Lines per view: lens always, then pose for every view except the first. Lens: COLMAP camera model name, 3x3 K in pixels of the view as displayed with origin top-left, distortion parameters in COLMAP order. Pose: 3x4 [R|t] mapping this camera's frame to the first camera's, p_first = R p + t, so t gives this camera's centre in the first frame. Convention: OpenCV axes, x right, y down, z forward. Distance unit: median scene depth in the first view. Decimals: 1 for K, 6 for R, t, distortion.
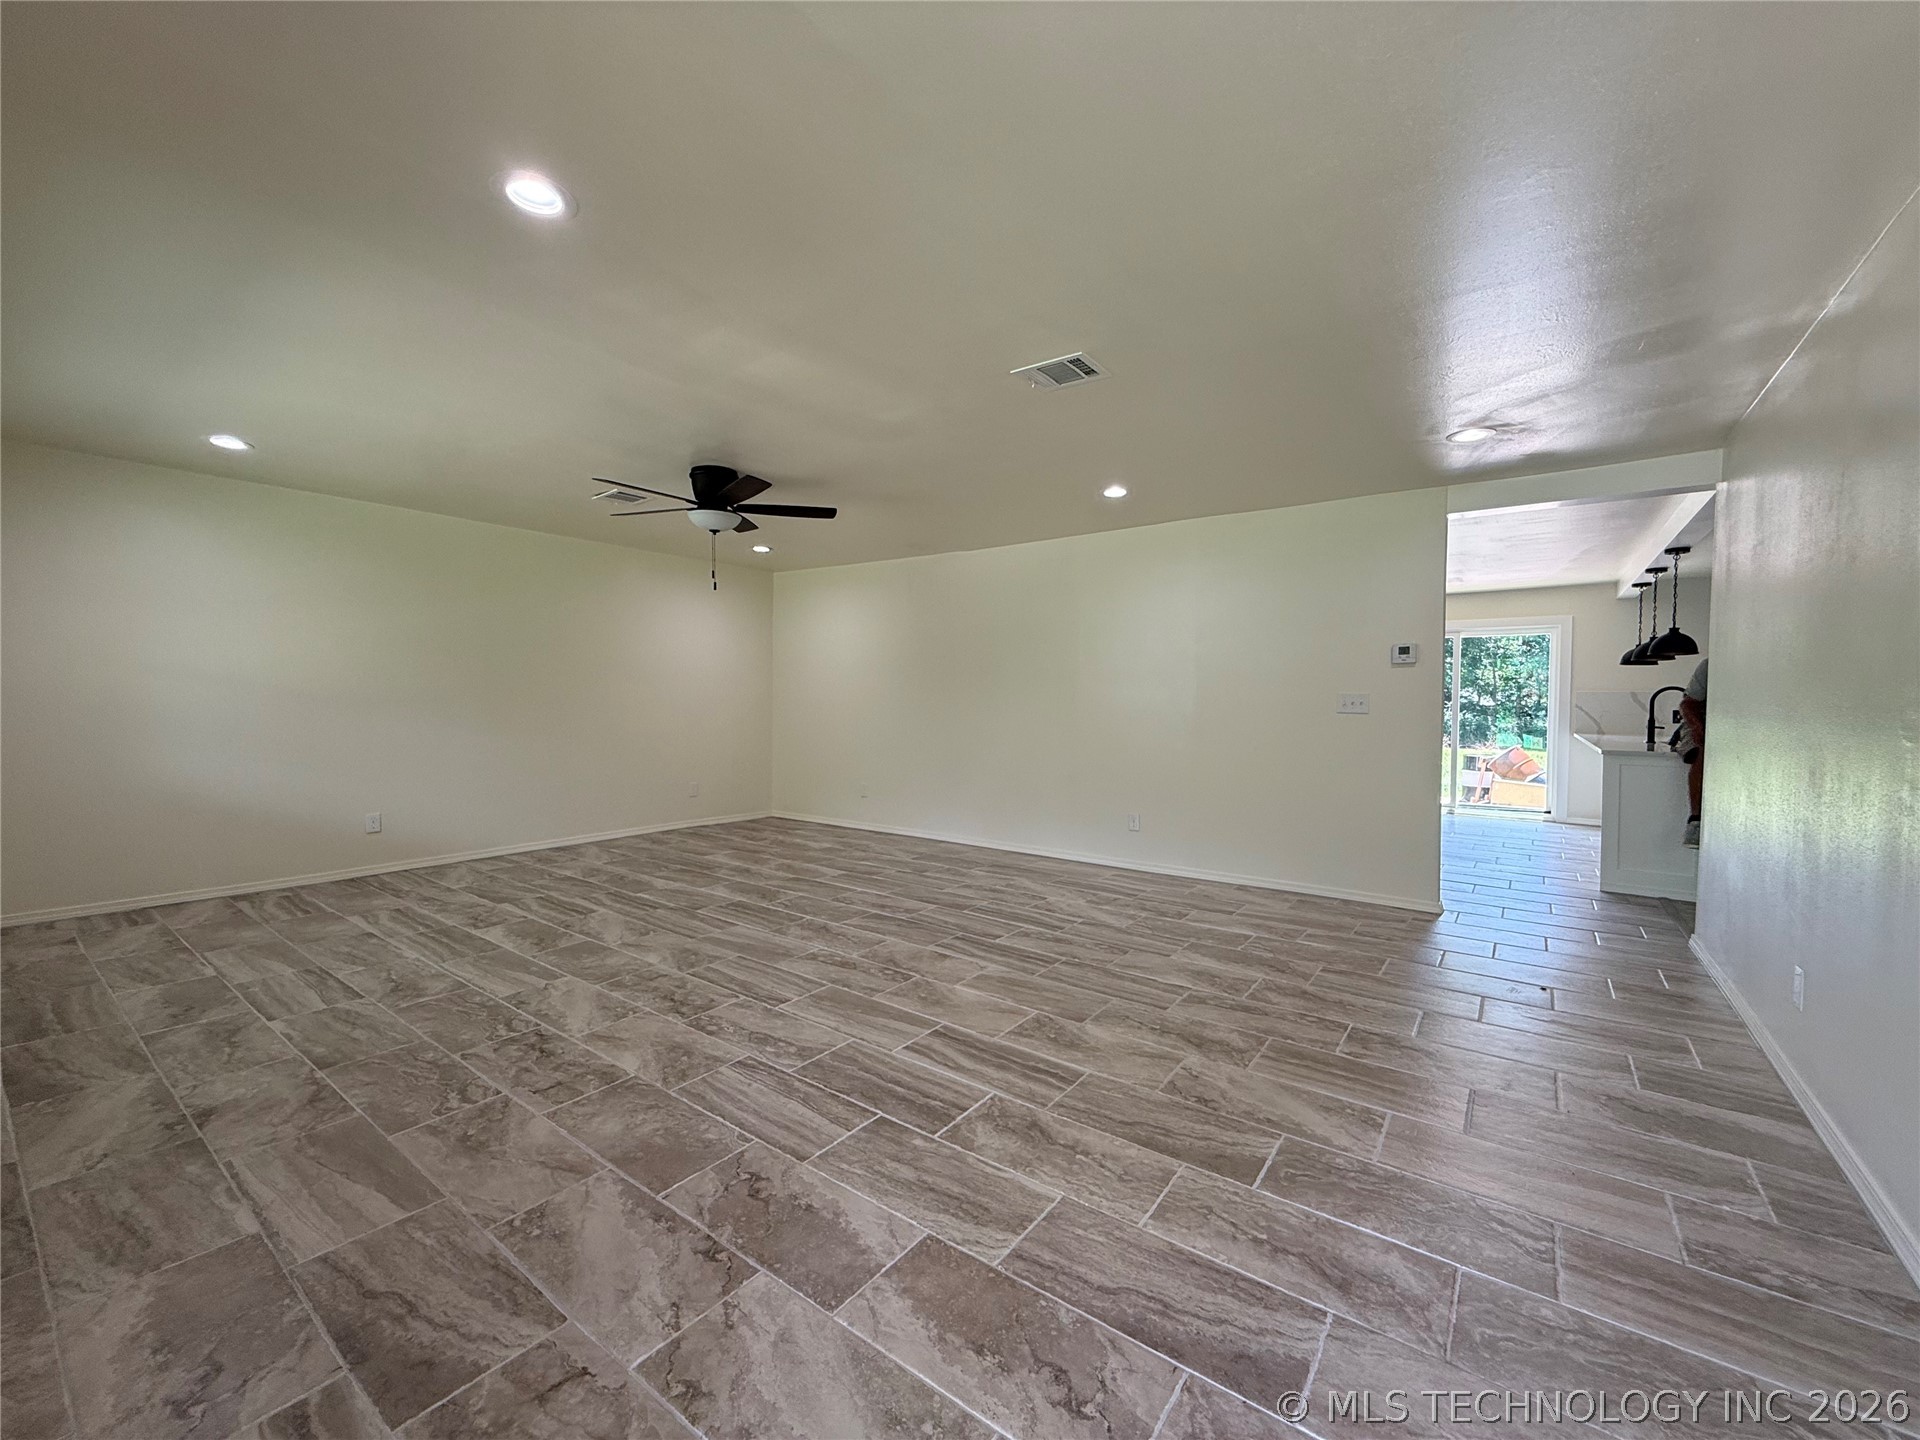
lens RADIAL K [[769.6, 0, 960.0], [0, 769.6, 720.0], [0, 0, 1]] dist [0.000286, 0.000205]
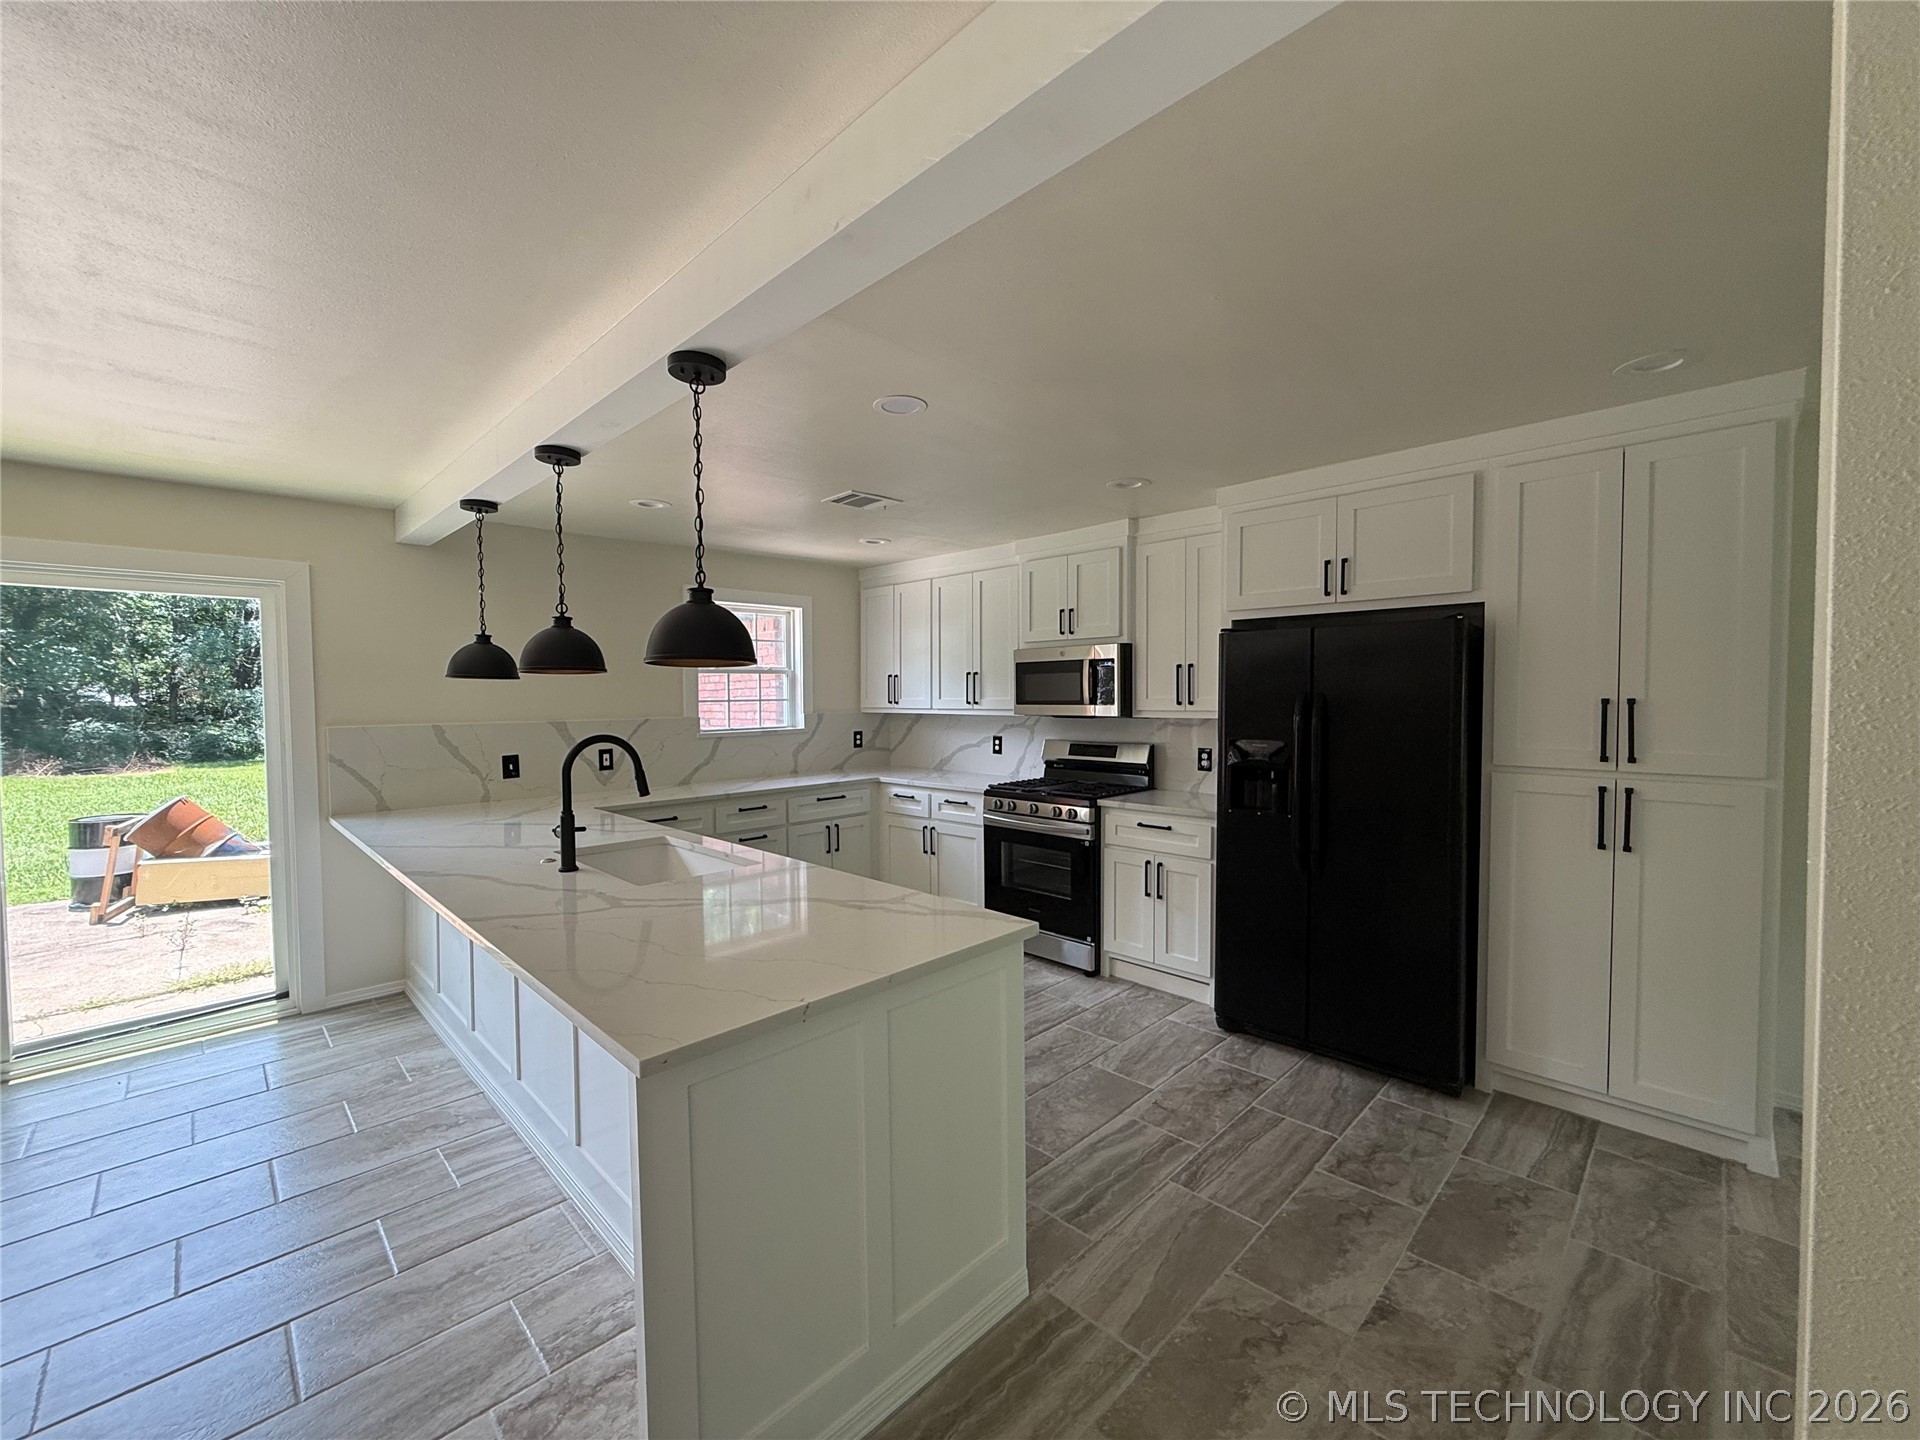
lens RADIAL K [[769.6, 0, 960.0], [0, 769.6, 720.0], [0, 0, 1]] dist [0.000286, 0.000205]
pose [[0.145371, -0.047024, 0.988259, 0.220879], [0.039736, 0.998341, 0.041658, -0.025757], [-0.988579, 0.033213, 0.146998, 0.309041]]
